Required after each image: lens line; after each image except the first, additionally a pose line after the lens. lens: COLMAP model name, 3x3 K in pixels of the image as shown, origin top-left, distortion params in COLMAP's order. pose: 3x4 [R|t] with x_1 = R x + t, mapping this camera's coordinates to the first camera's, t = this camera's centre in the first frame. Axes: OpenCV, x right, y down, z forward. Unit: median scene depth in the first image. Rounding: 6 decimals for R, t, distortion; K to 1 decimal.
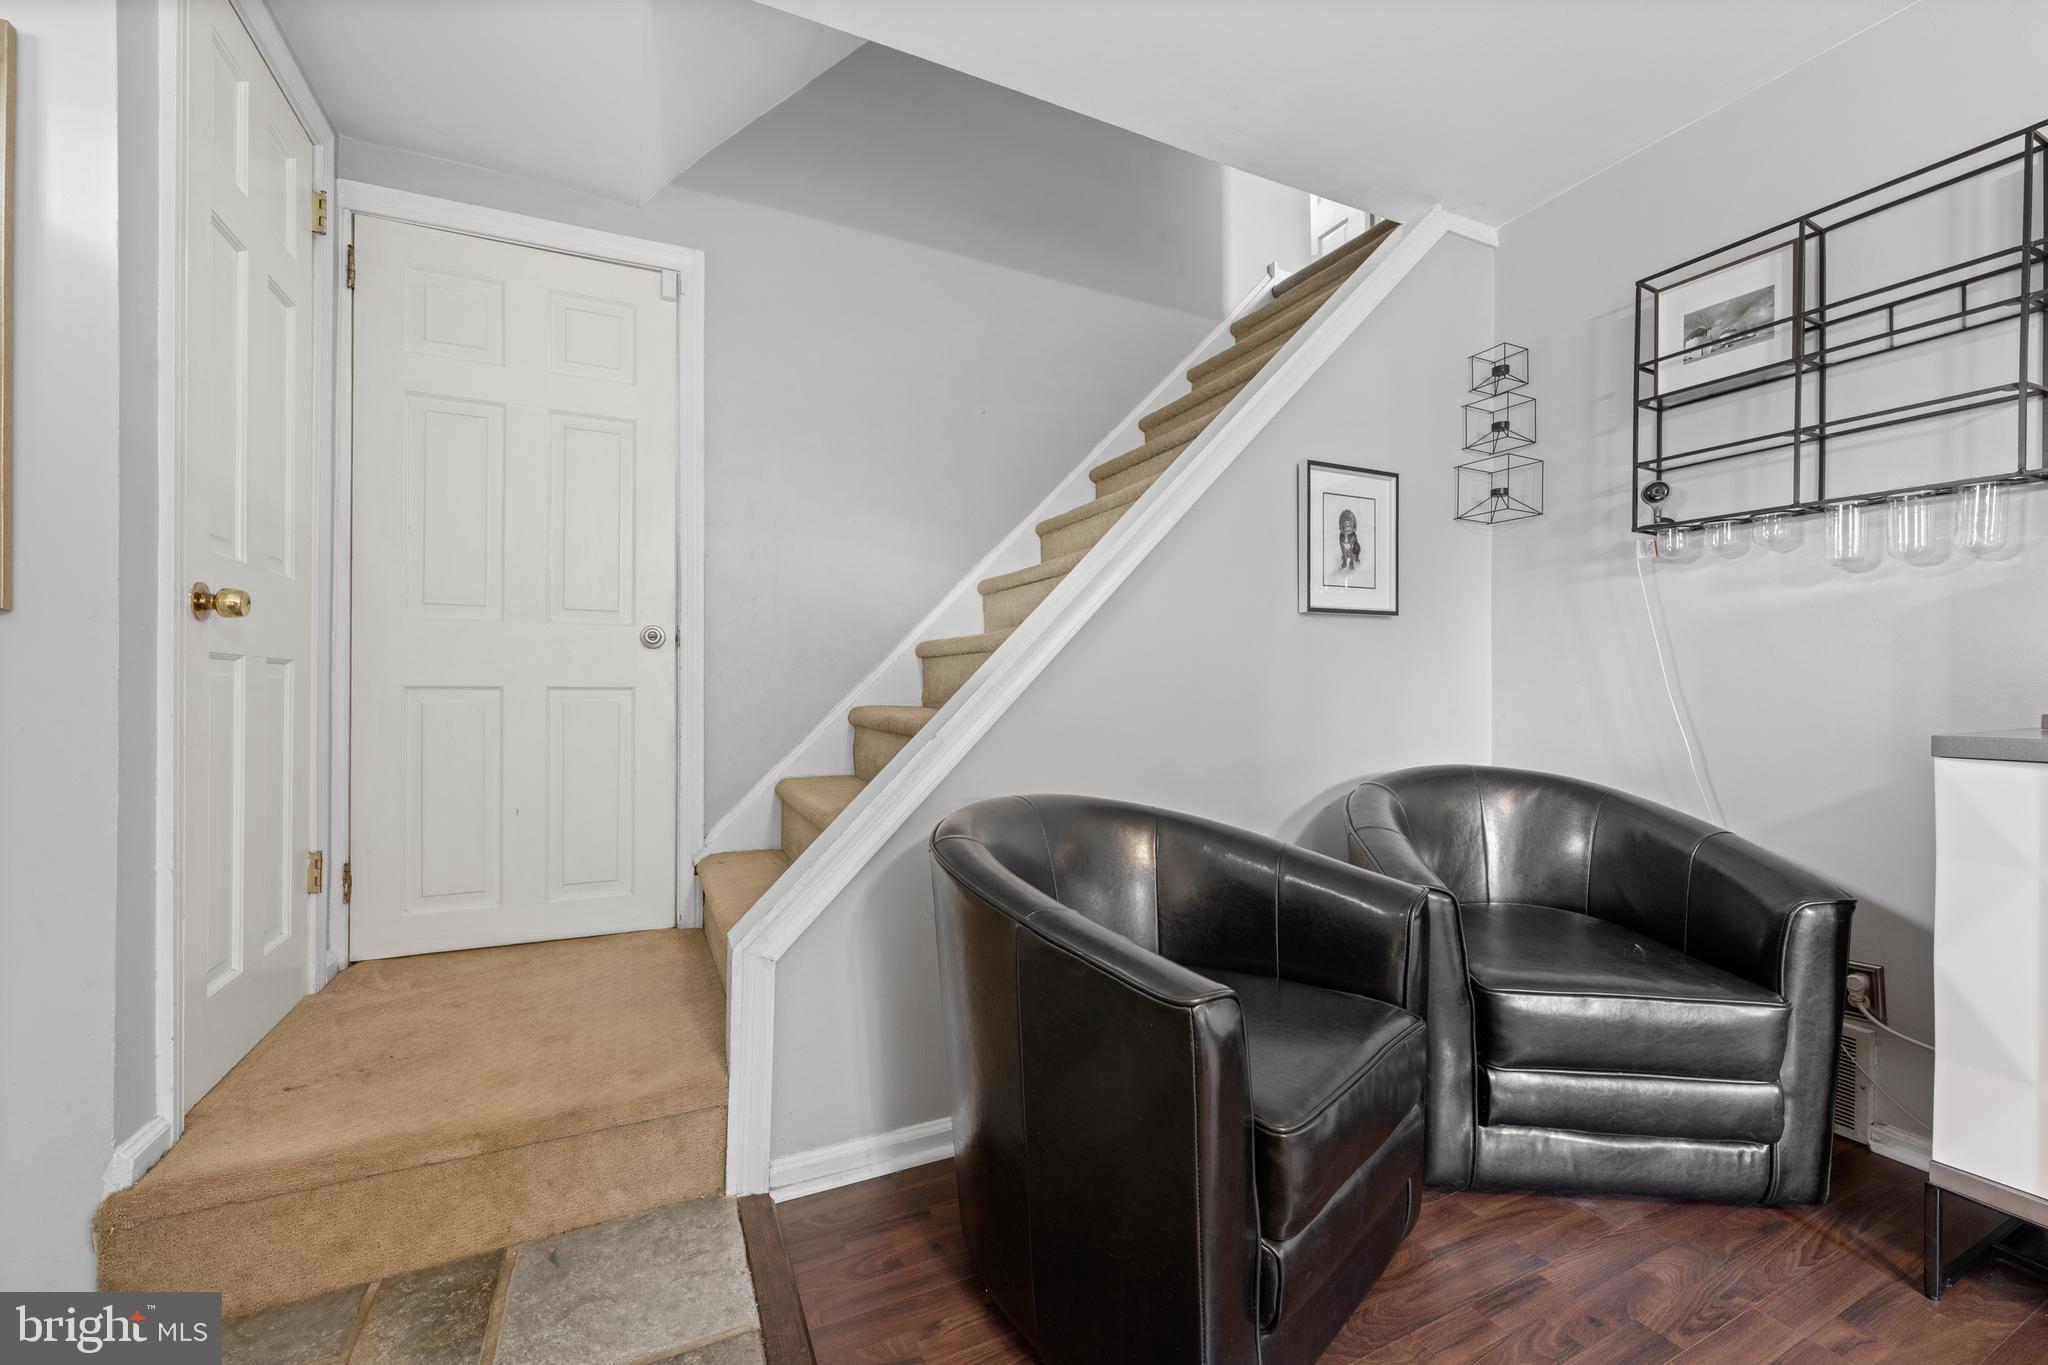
lens RADIAL K [[814.4, 0, 1023.8], [0, 814.4, 681.2], [0, 0, 1]] dist [-0.001301, 0.000601]
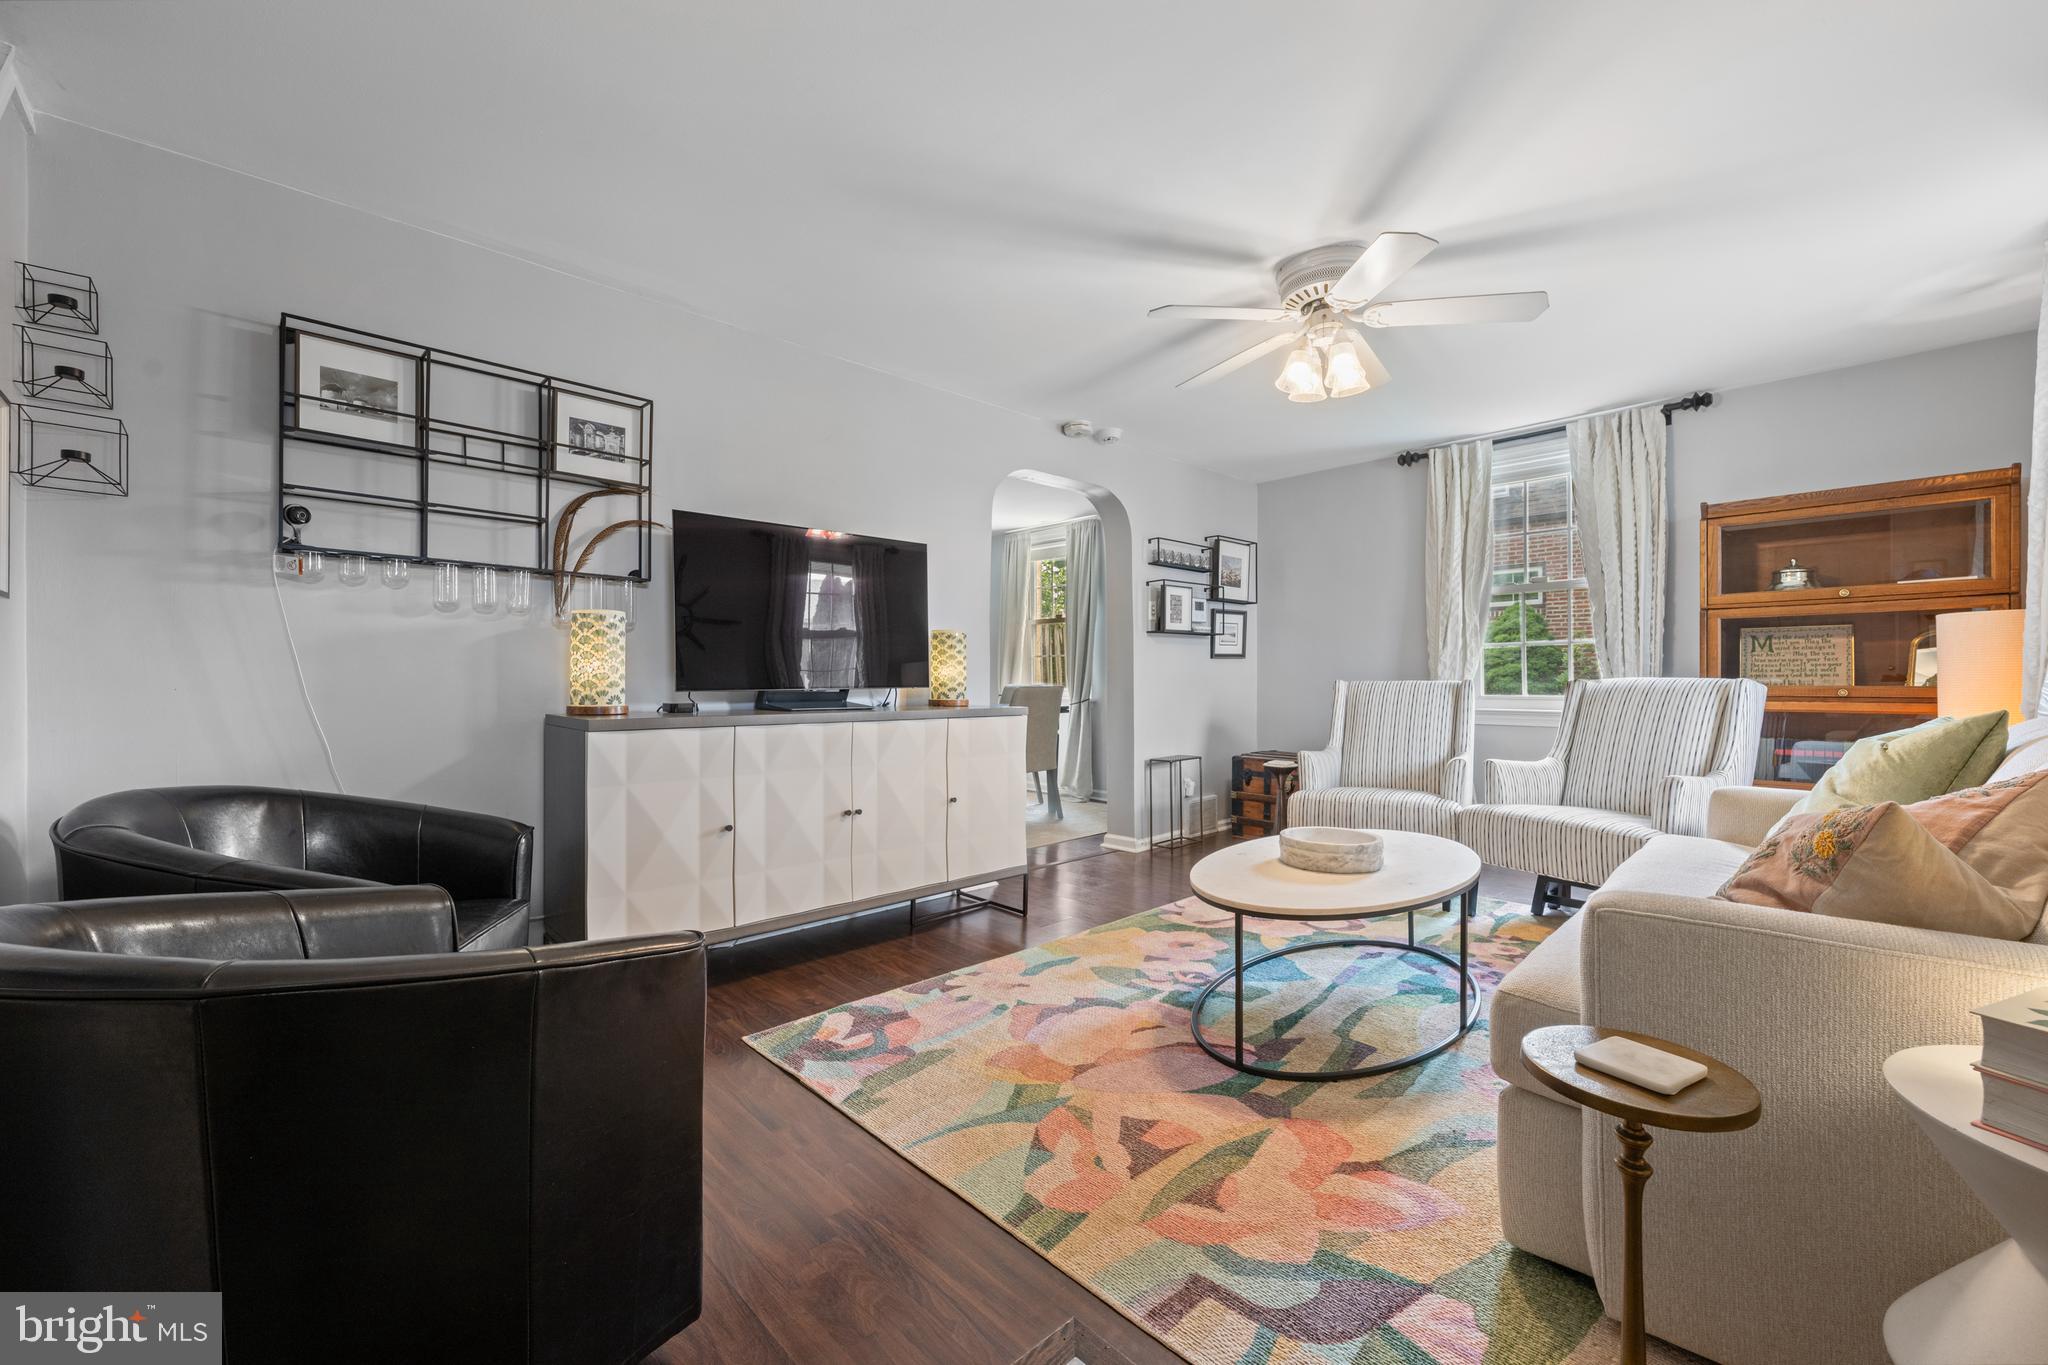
lens RADIAL K [[814.4, 0, 1023.4], [0, 814.4, 682.3], [0, 0, 1]] dist [-0.001301, 0.000601]
pose [[-0.319793, -0.000204, 0.947487, -0.617185], [-0.005317, 0.999985, -0.001579, -0.011330], [-0.947472, -0.005542, -0.319789, 0.454010]]
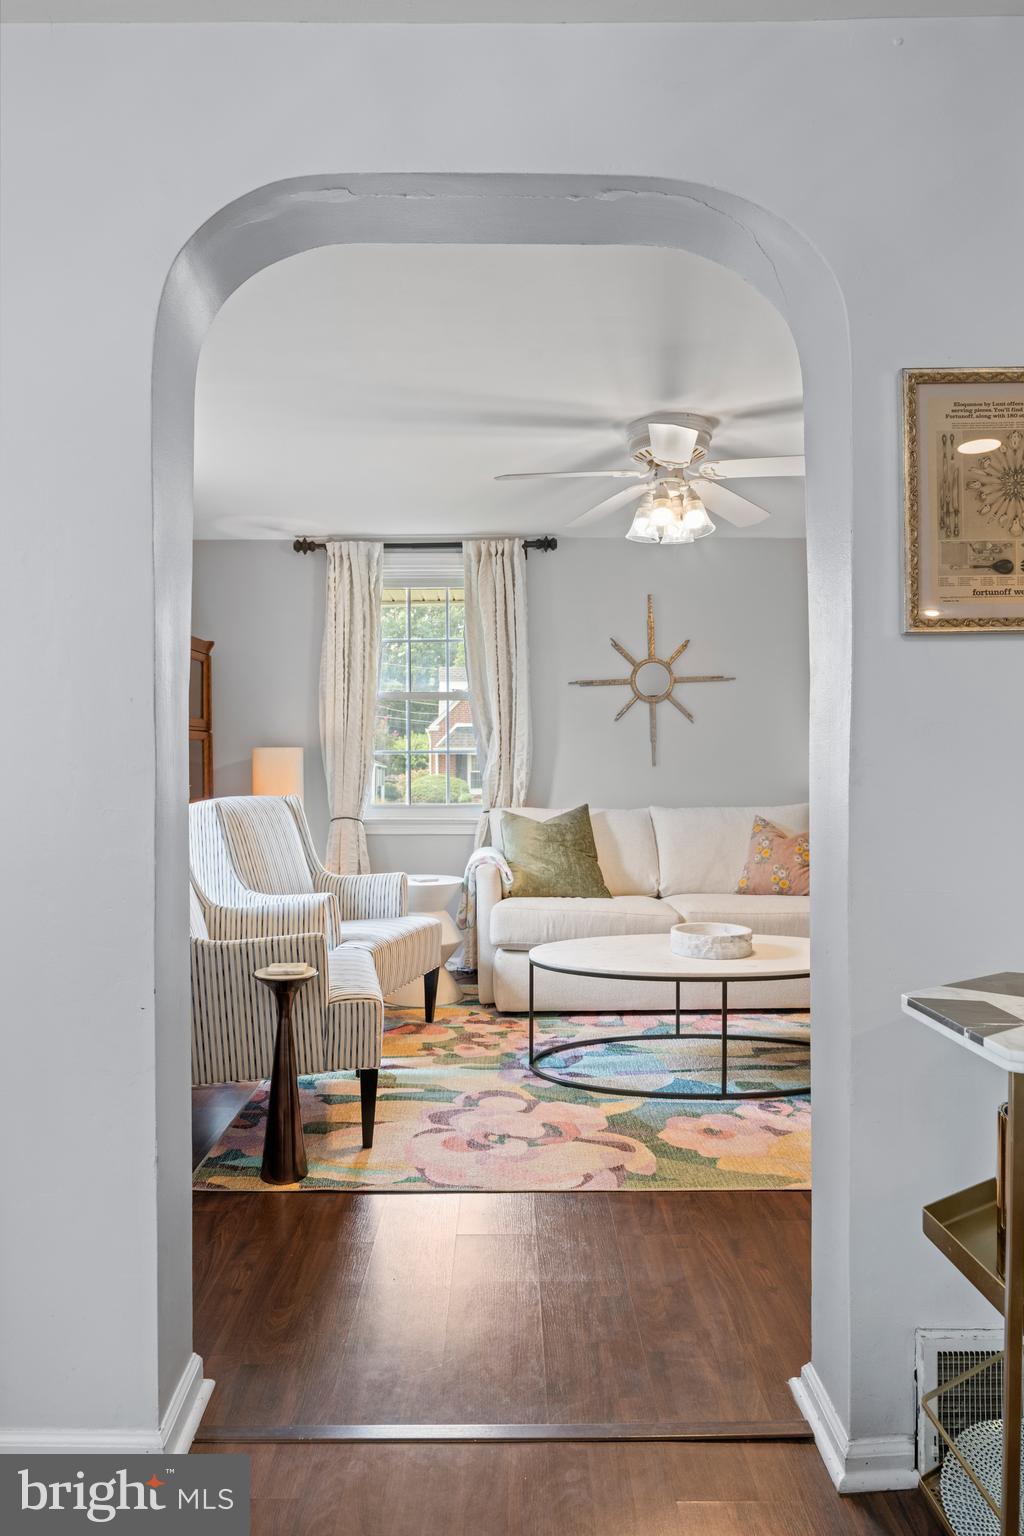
lens RADIAL K [[944.1, 0, 515.3], [0, 944.1, 774.6], [0, 0, 1]] dist [0.002989, -0.007120]
pose [[-0.423622, 0.018181, -0.905657, 2.291446], [0.011957, 0.999824, 0.014478, -0.104600], [0.905760, -0.004696, -0.423764, 0.003617]]
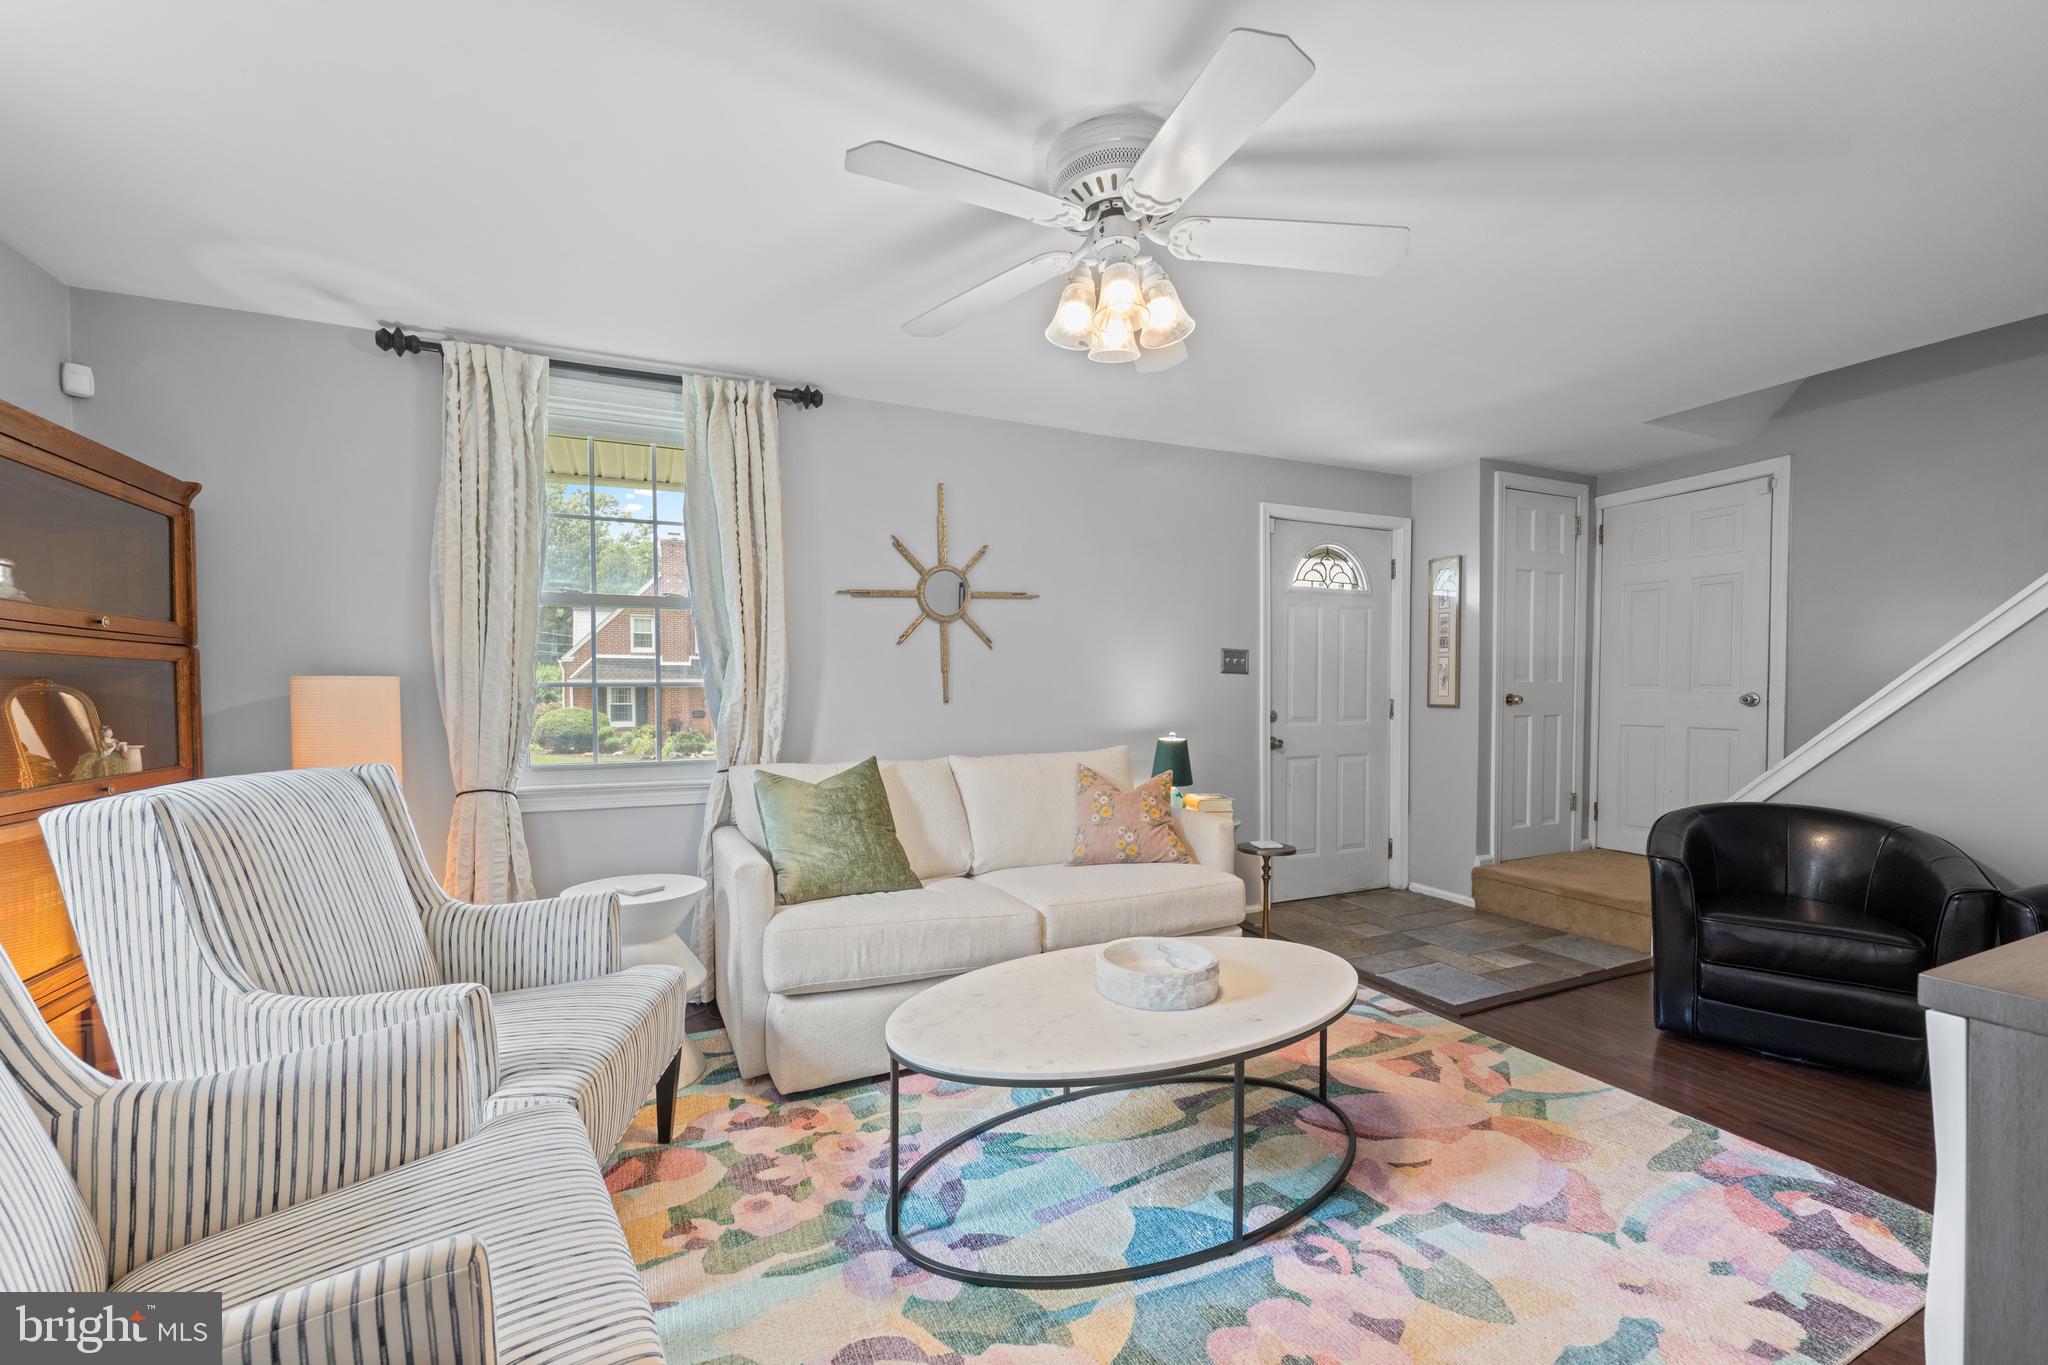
lens RADIAL K [[814.4, 0, 1016.4], [0, 814.4, 709.5], [0, 0, 1]] dist [-0.001301, 0.000601]
pose [[-0.012801, 0.026295, -0.999572, 1.508387], [0.011812, 0.999588, 0.026144, -0.117381], [0.999848, -0.011473, -0.013107, -0.596979]]
